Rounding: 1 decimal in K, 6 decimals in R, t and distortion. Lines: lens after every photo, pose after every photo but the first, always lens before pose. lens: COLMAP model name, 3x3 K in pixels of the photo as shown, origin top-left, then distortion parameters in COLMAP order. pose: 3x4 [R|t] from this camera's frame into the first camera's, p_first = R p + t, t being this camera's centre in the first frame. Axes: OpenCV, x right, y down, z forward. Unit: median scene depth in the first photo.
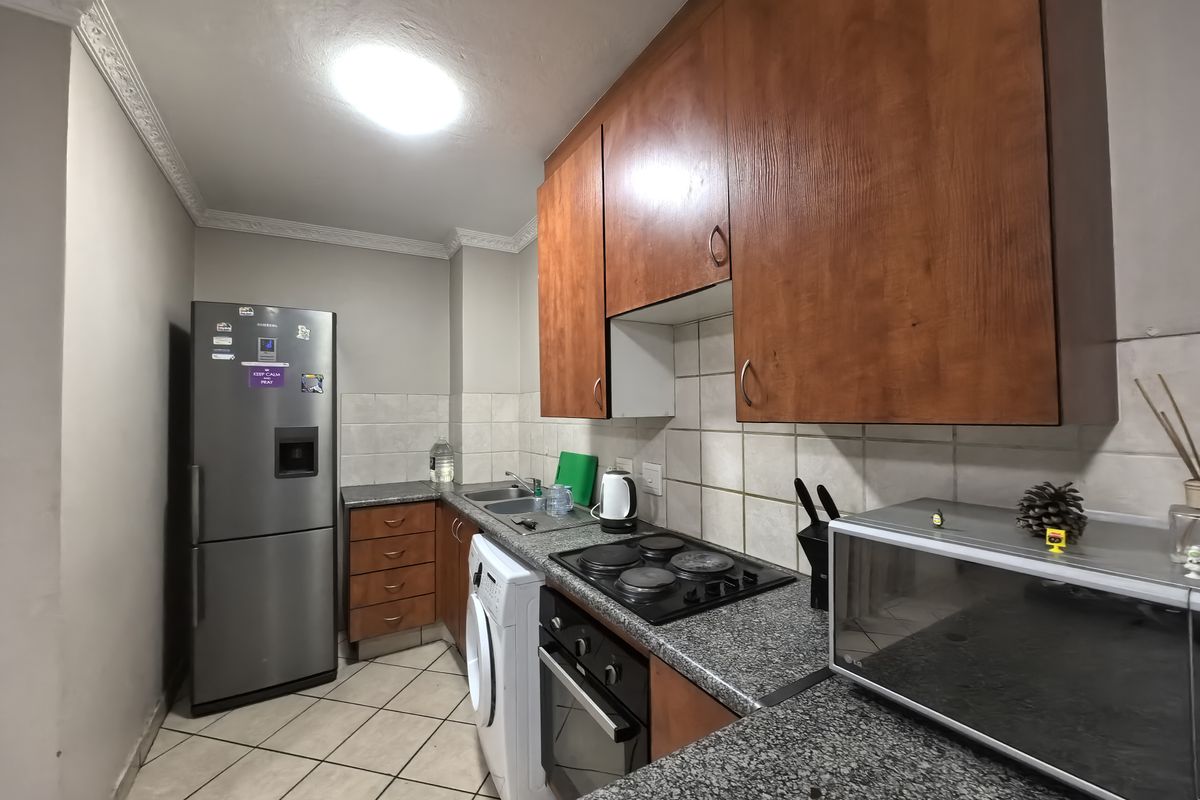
lens RADIAL K [[464.0, 0, 601.6], [0, 464.0, 400.5], [0, 0, 1]] dist [-0.010310, 0.000013]
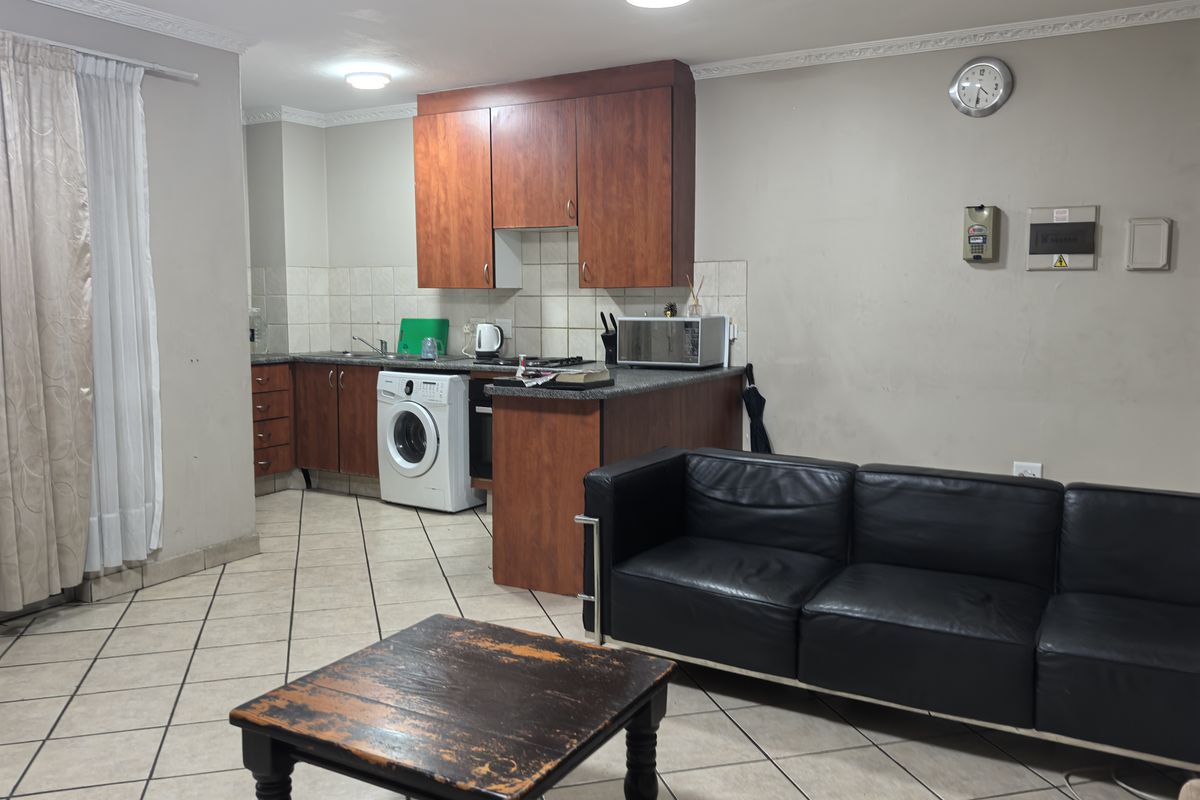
lens RADIAL K [[955.4, 0, 597.3], [0, 955.4, 395.8], [0, 0, 1]] dist [0.120376, -0.380459]
pose [[0.868095, -0.044269, 0.494420, -1.252980], [-0.016367, 0.992921, 0.117641, 0.009279], [-0.496128, -0.110216, 0.861226, -2.008138]]
